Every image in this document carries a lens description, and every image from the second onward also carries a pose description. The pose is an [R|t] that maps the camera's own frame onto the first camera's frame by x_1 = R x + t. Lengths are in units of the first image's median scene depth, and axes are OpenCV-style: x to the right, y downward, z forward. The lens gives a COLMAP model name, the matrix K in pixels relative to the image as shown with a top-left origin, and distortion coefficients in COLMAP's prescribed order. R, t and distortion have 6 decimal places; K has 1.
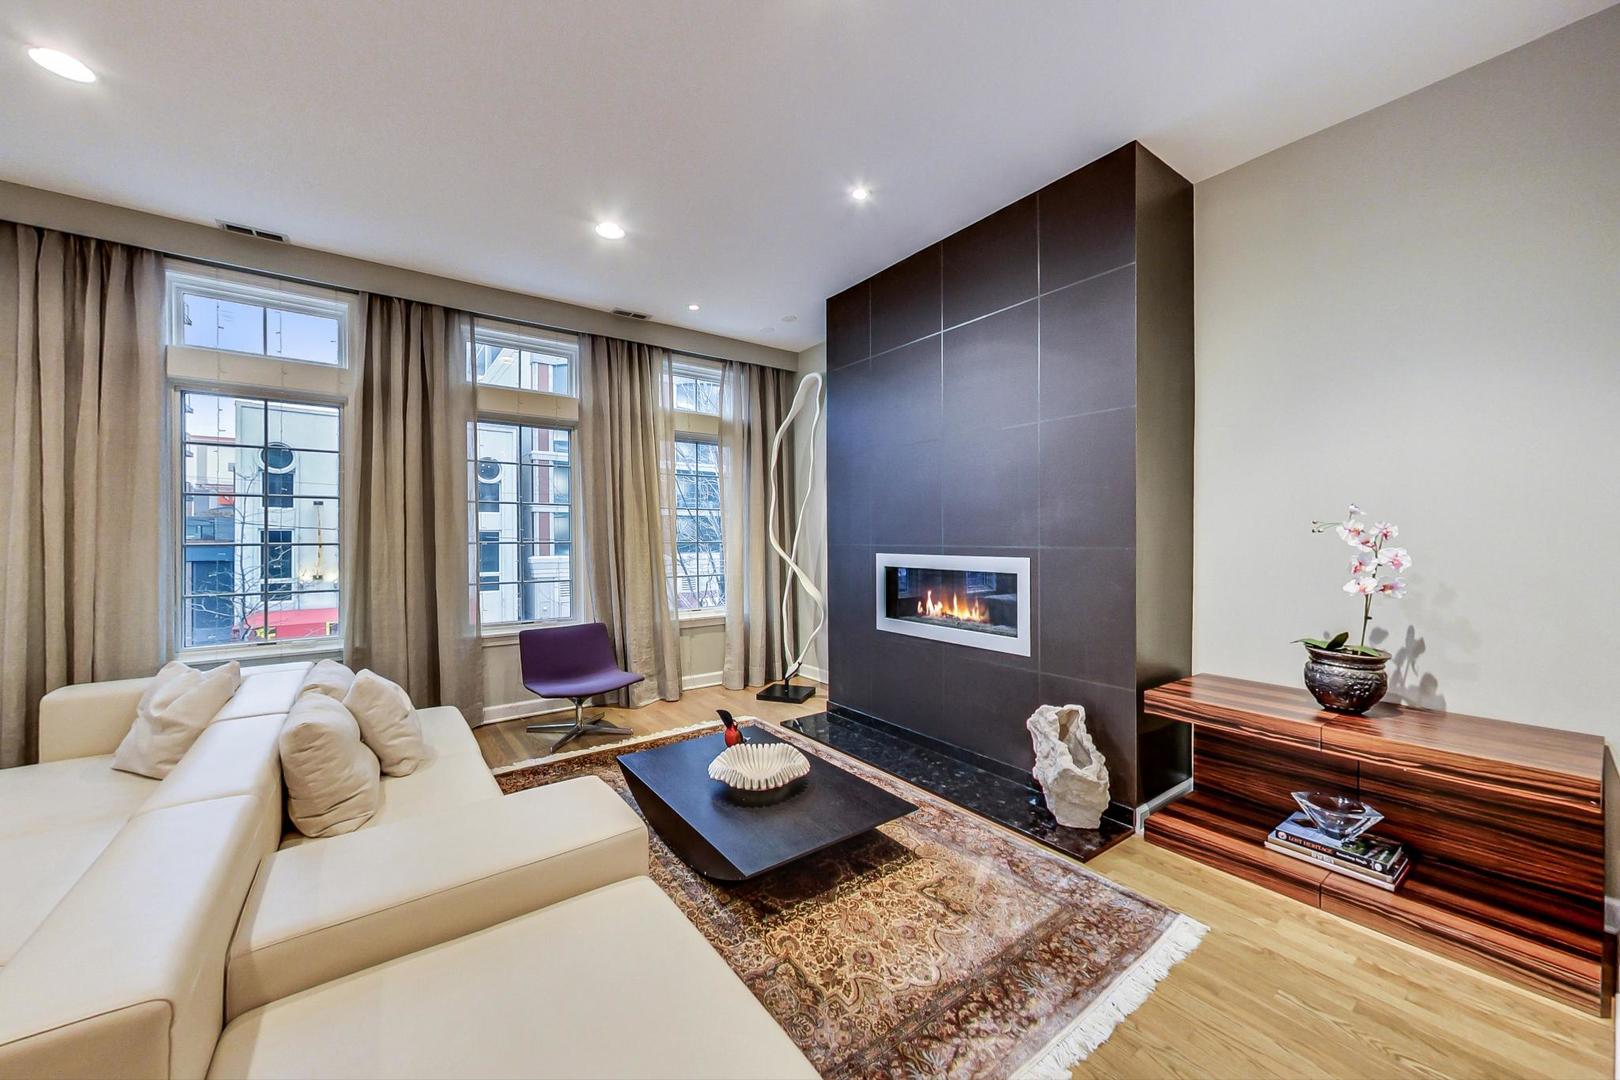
lens RADIAL K [[600.1, 0, 806.7], [0, 600.1, 534.8], [0, 0, 1]] dist [0.000043, 0.000018]
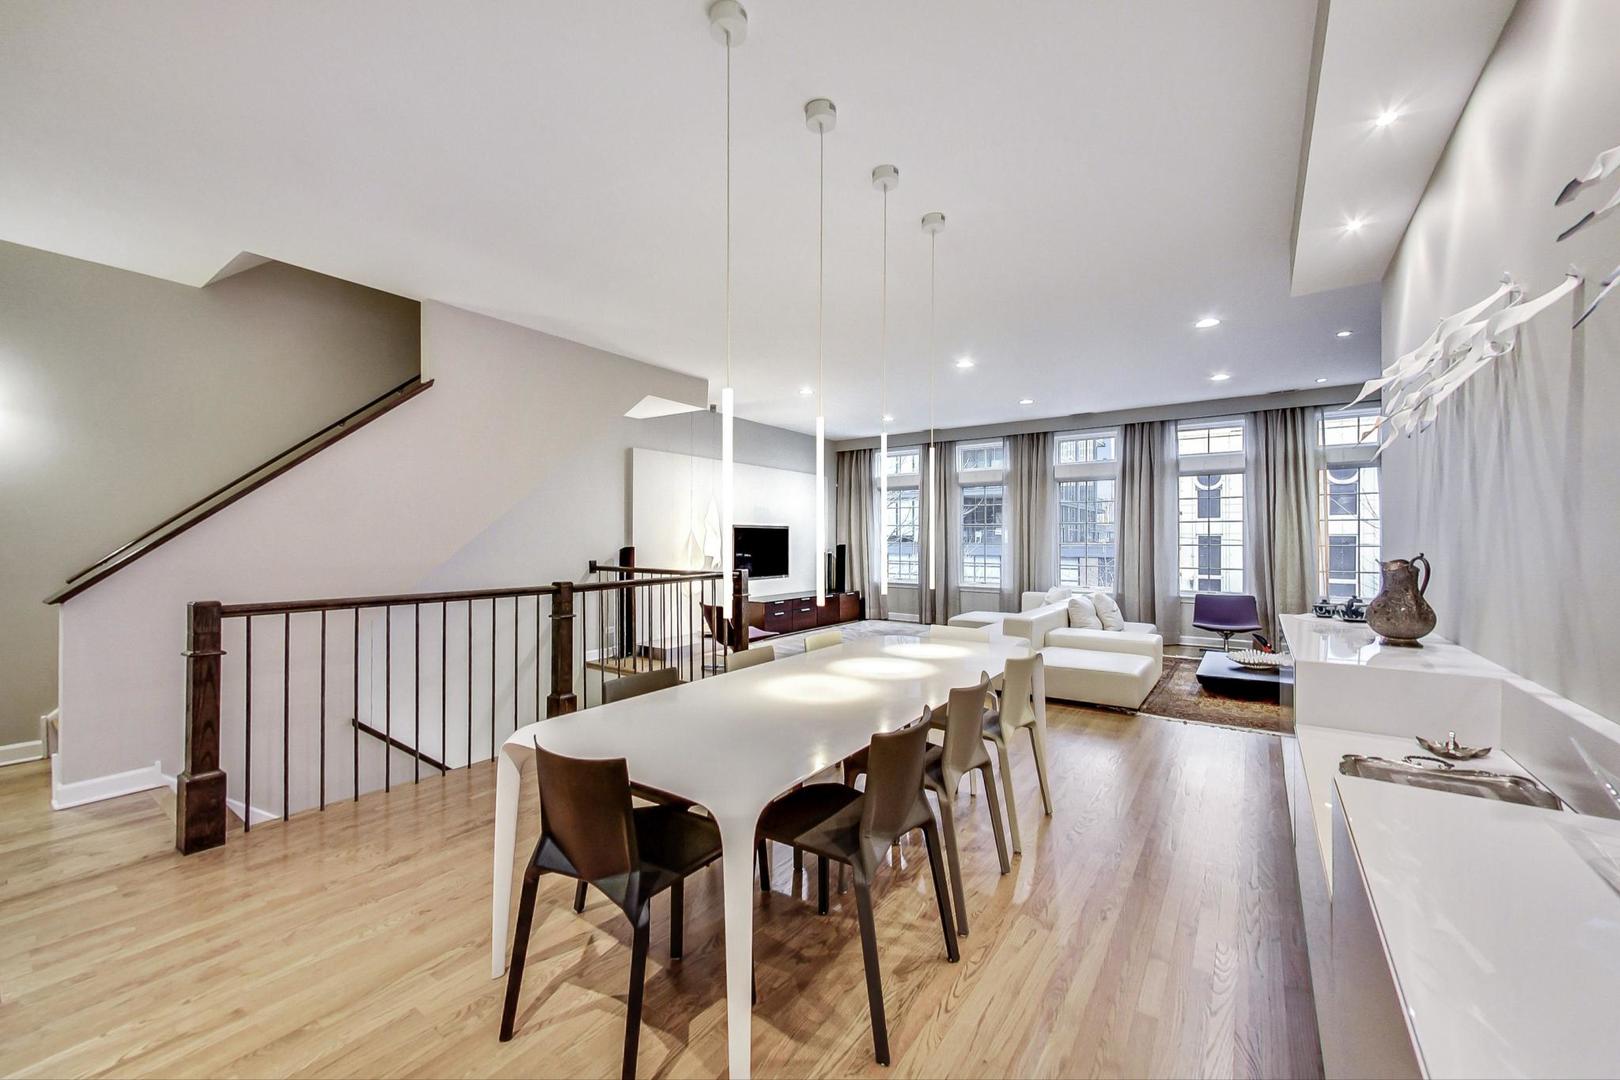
lens RADIAL K [[628.5, 0, 810.0], [0, 628.5, 540.0], [0, 0, 1]] dist [0.000801, 0.000015]
pose [[0.322823, 0.002290, -0.946457, 0.810356], [-0.000407, 0.999997, 0.002281, -0.004152], [0.946459, -0.000351, 0.322823, -0.609887]]
